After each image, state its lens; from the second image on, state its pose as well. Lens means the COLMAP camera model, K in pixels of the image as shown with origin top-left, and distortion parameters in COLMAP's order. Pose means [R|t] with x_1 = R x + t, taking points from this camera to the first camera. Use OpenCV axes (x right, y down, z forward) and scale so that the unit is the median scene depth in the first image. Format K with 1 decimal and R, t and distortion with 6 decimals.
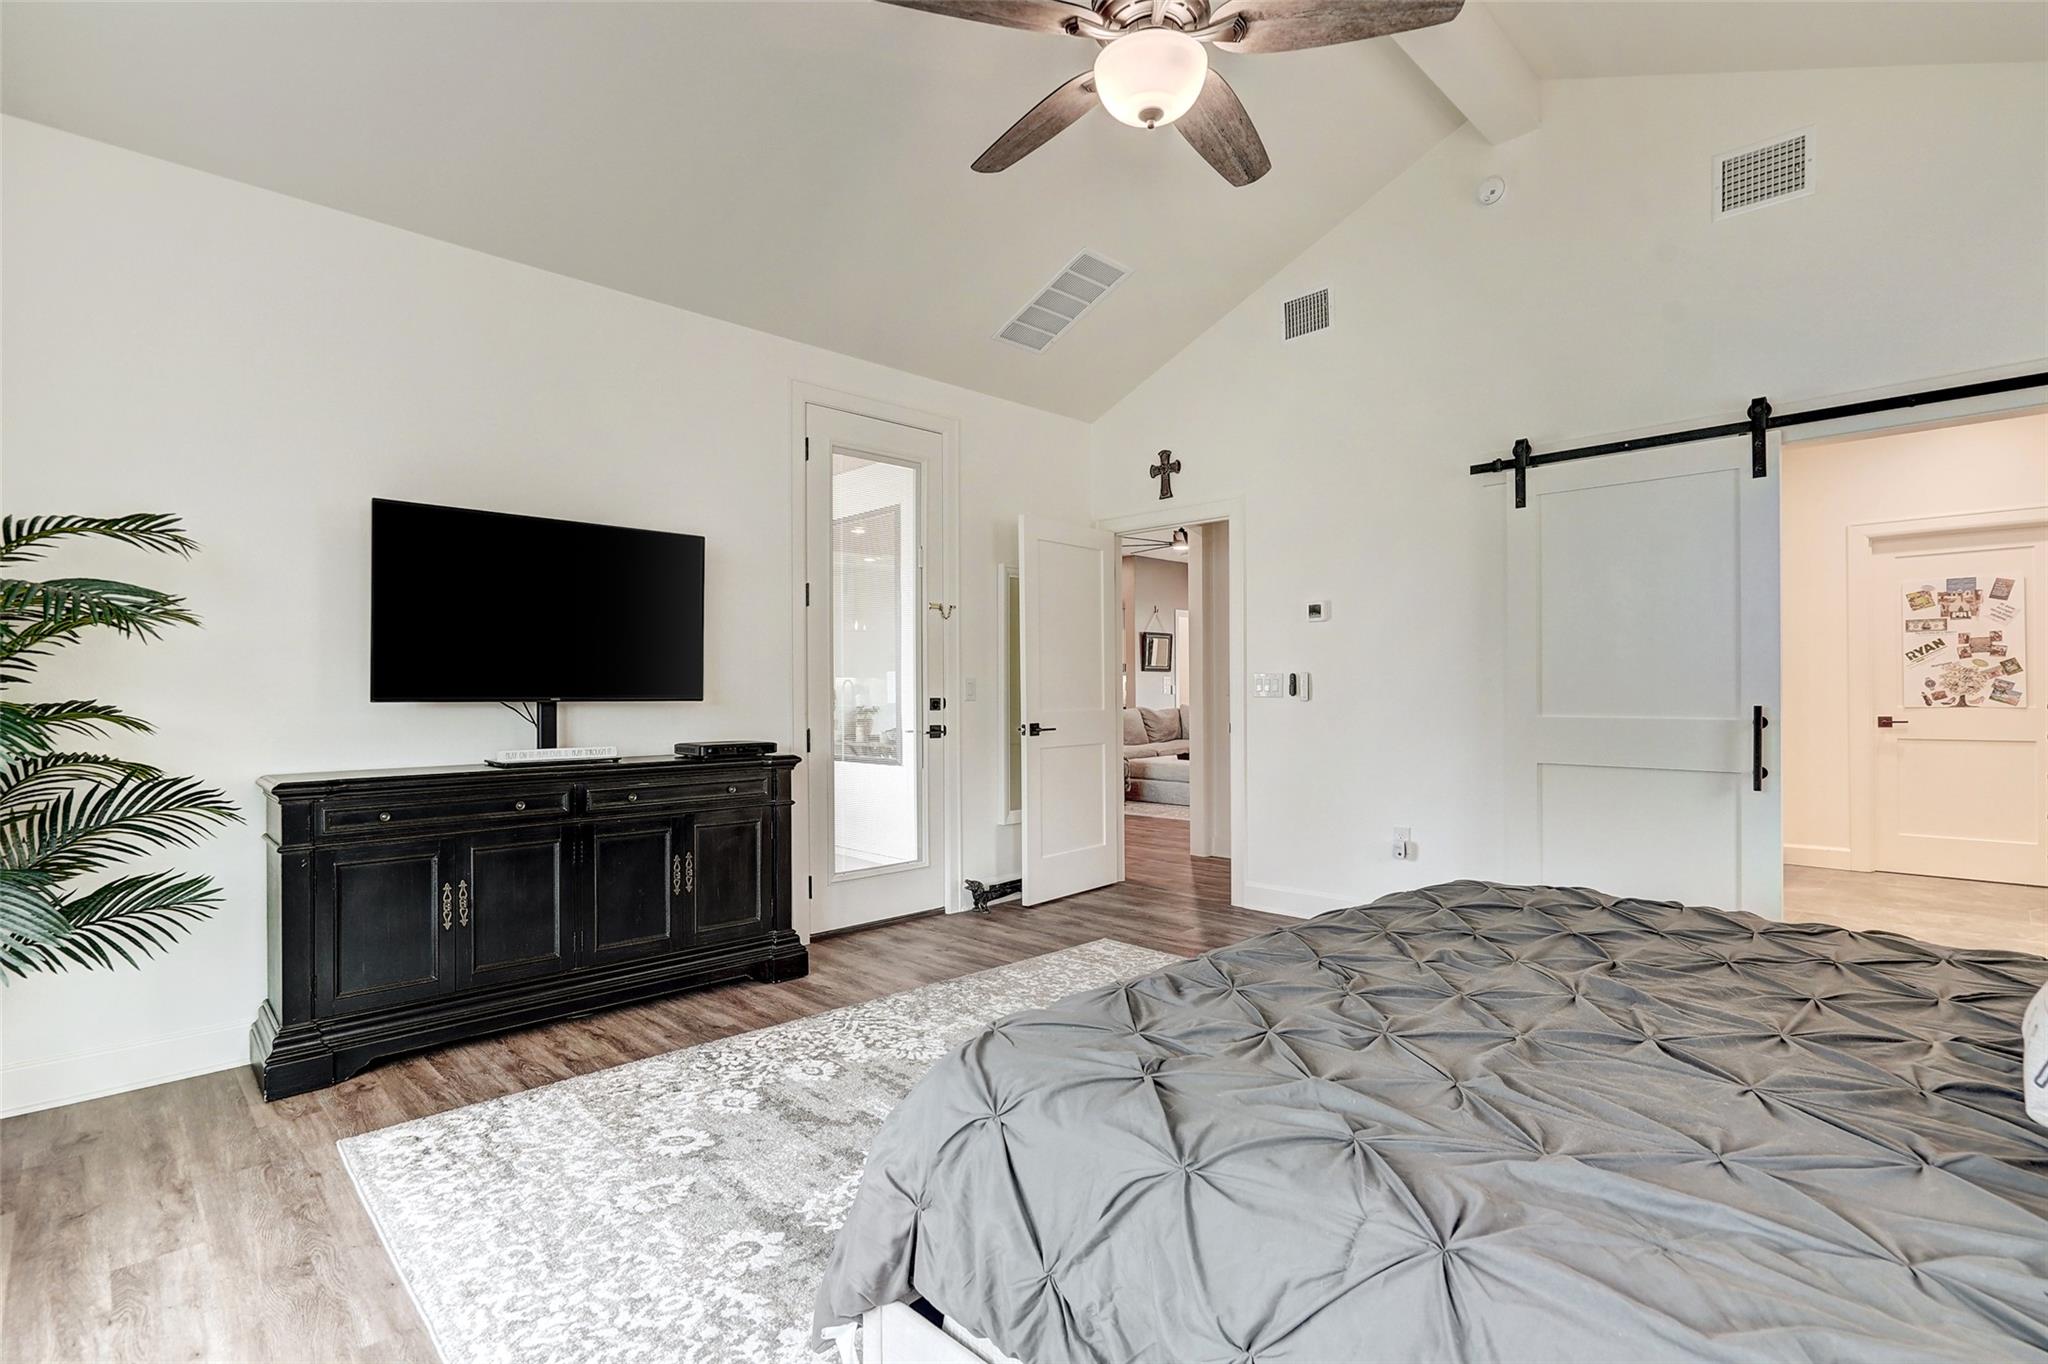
lens RADIAL K [[986.5, 0, 1024.3], [0, 986.5, 684.7], [0, 0, 1]] dist [-0.022872, 0.024448]
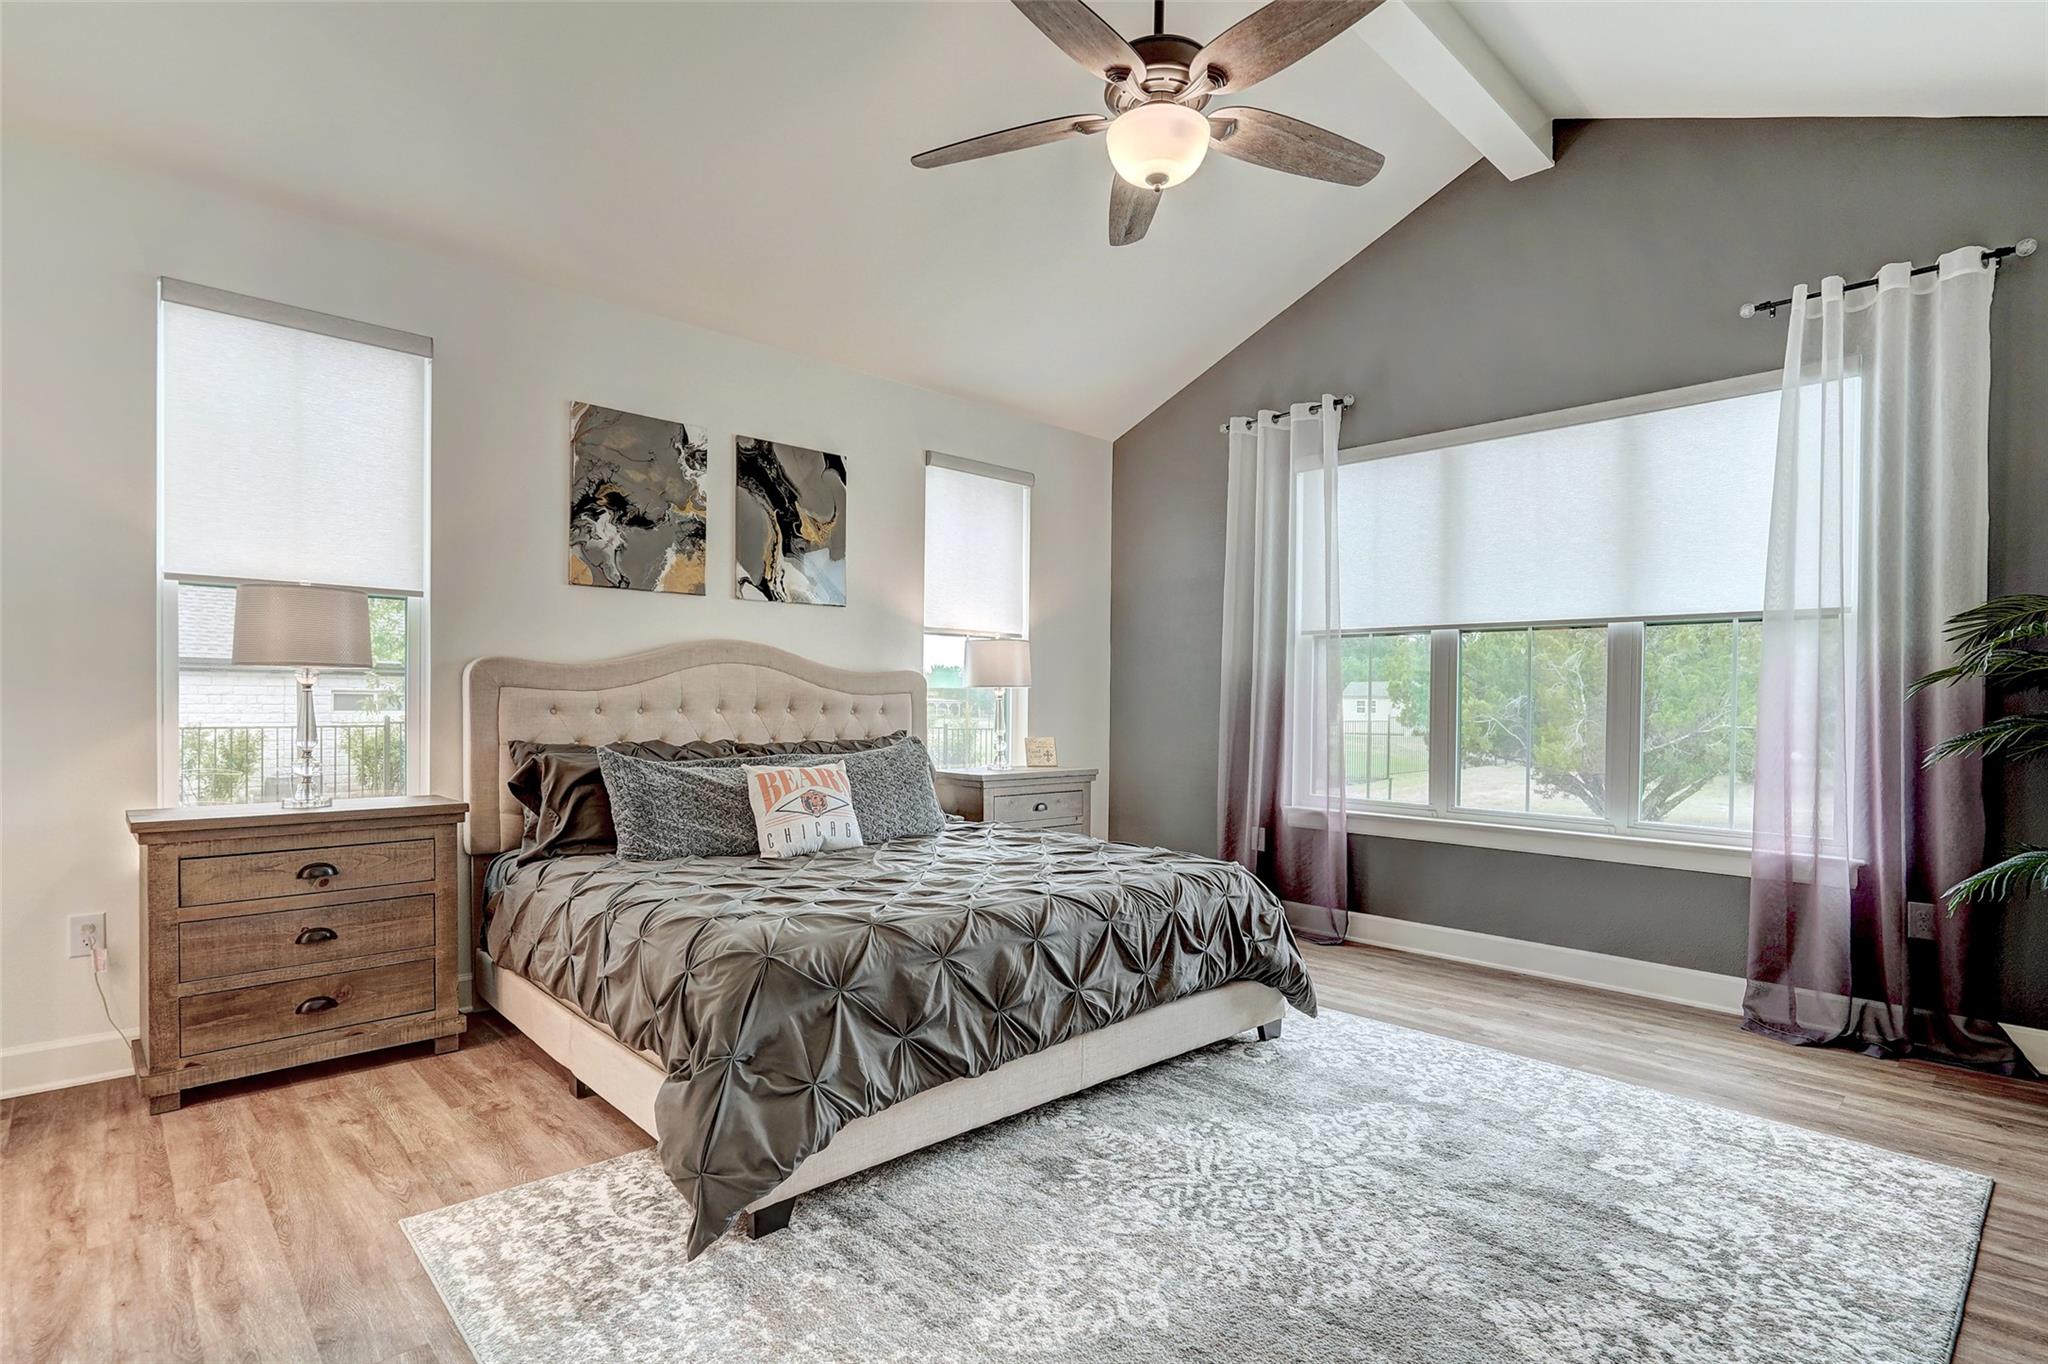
lens RADIAL K [[1003.4, 0, 1028.6], [0, 1003.4, 733.9], [0, 0, 1]] dist [-0.025253, 0.000720]
pose [[-0.999821, -0.003907, 0.018525, 0.165803], [-0.003527, 0.999783, 0.020533, 0.008203], [-0.018601, 0.020464, -0.999618, 1.407601]]
